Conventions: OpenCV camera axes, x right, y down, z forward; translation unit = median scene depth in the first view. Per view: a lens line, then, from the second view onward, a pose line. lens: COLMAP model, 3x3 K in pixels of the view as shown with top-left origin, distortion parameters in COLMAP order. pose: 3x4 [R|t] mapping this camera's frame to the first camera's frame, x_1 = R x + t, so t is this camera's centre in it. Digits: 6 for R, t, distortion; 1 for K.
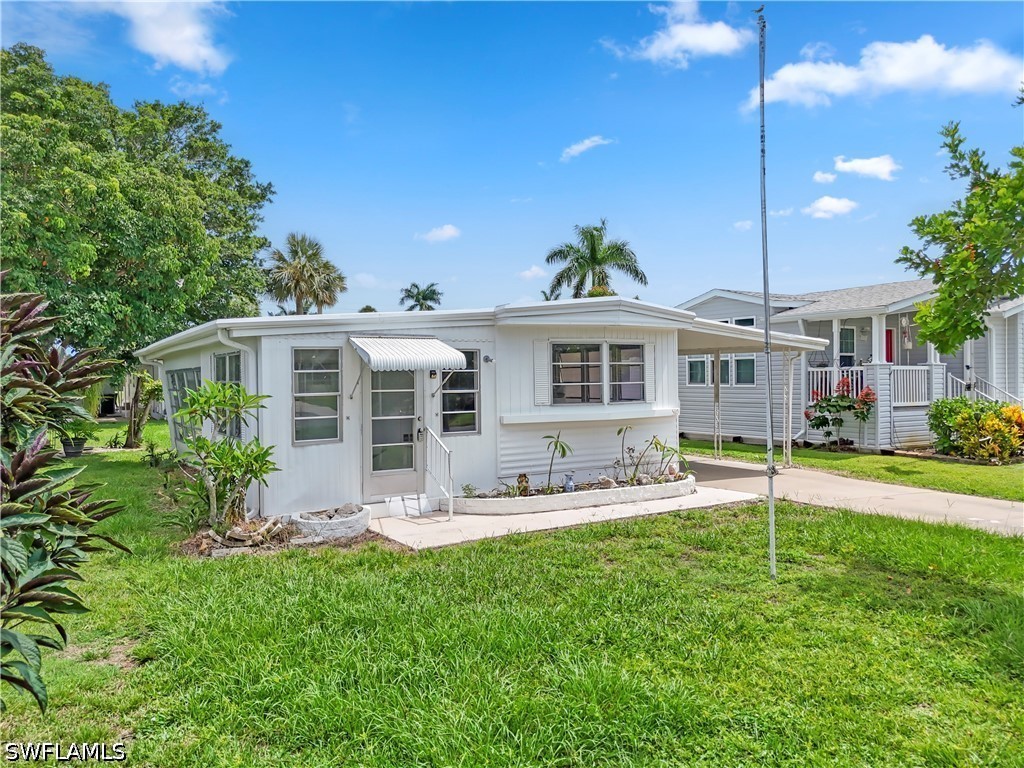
lens RADIAL K [[761.9, 0, 497.6], [0, 761.9, 383.0], [0, 0, 1]] dist [0.073404, -0.063203]
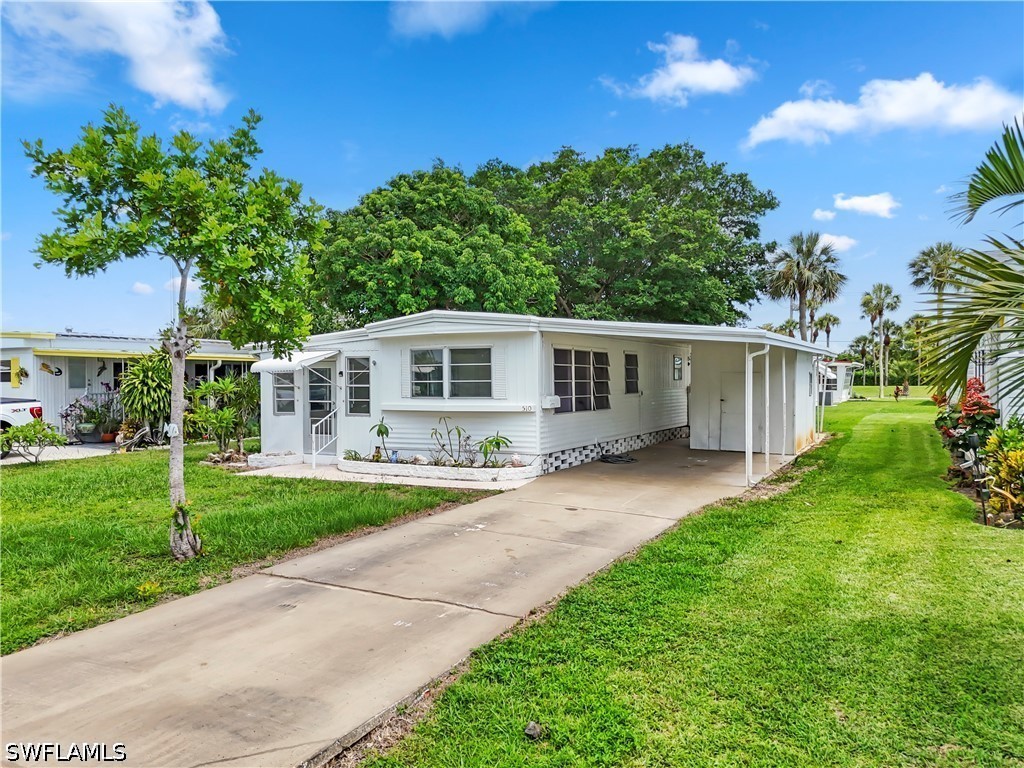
lens RADIAL K [[761.9, 0, 497.6], [0, 761.9, 383.0], [0, 0, 1]] dist [0.073404, -0.063203]
pose [[0.508578, 0.011633, -0.860938, 1.225712], [-0.008144, 0.999929, 0.008700, -0.008149], [0.860978, 0.002586, 0.508636, 0.453836]]
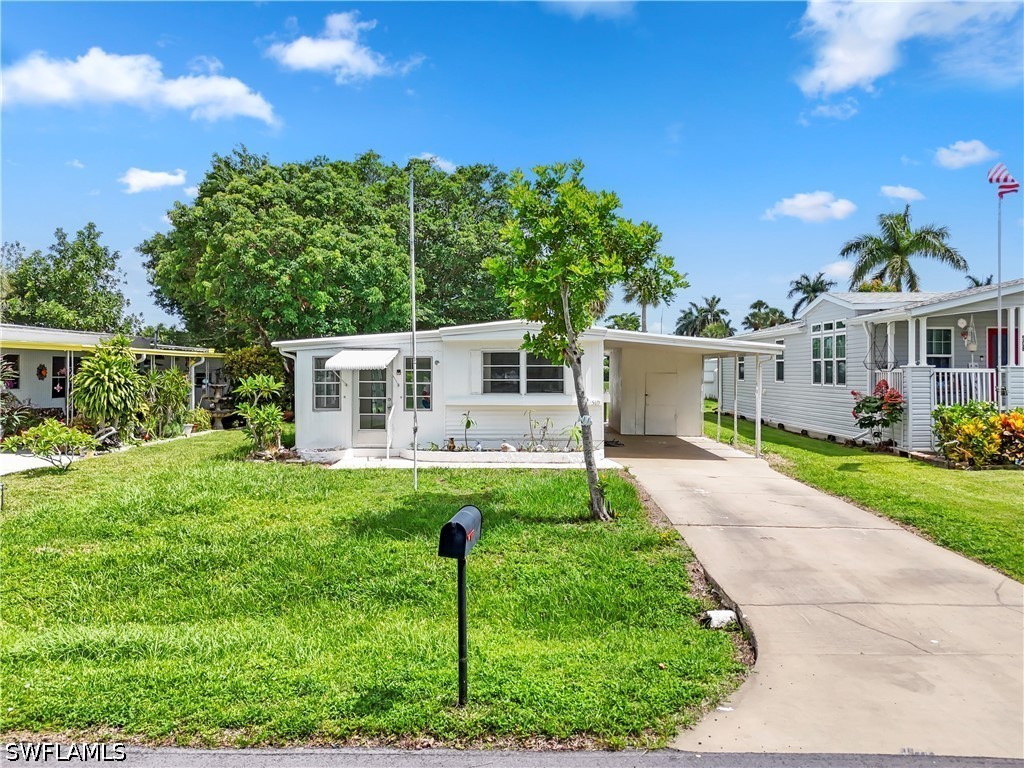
lens RADIAL K [[761.9, 0, 497.6], [0, 761.9, 383.0], [0, 0, 1]] dist [0.073404, -0.063203]
pose [[0.833792, 0.020496, -0.551698, 0.883177], [-0.015545, 0.999786, 0.013649, -0.012315], [0.551860, -0.002804, 0.833932, -0.206636]]
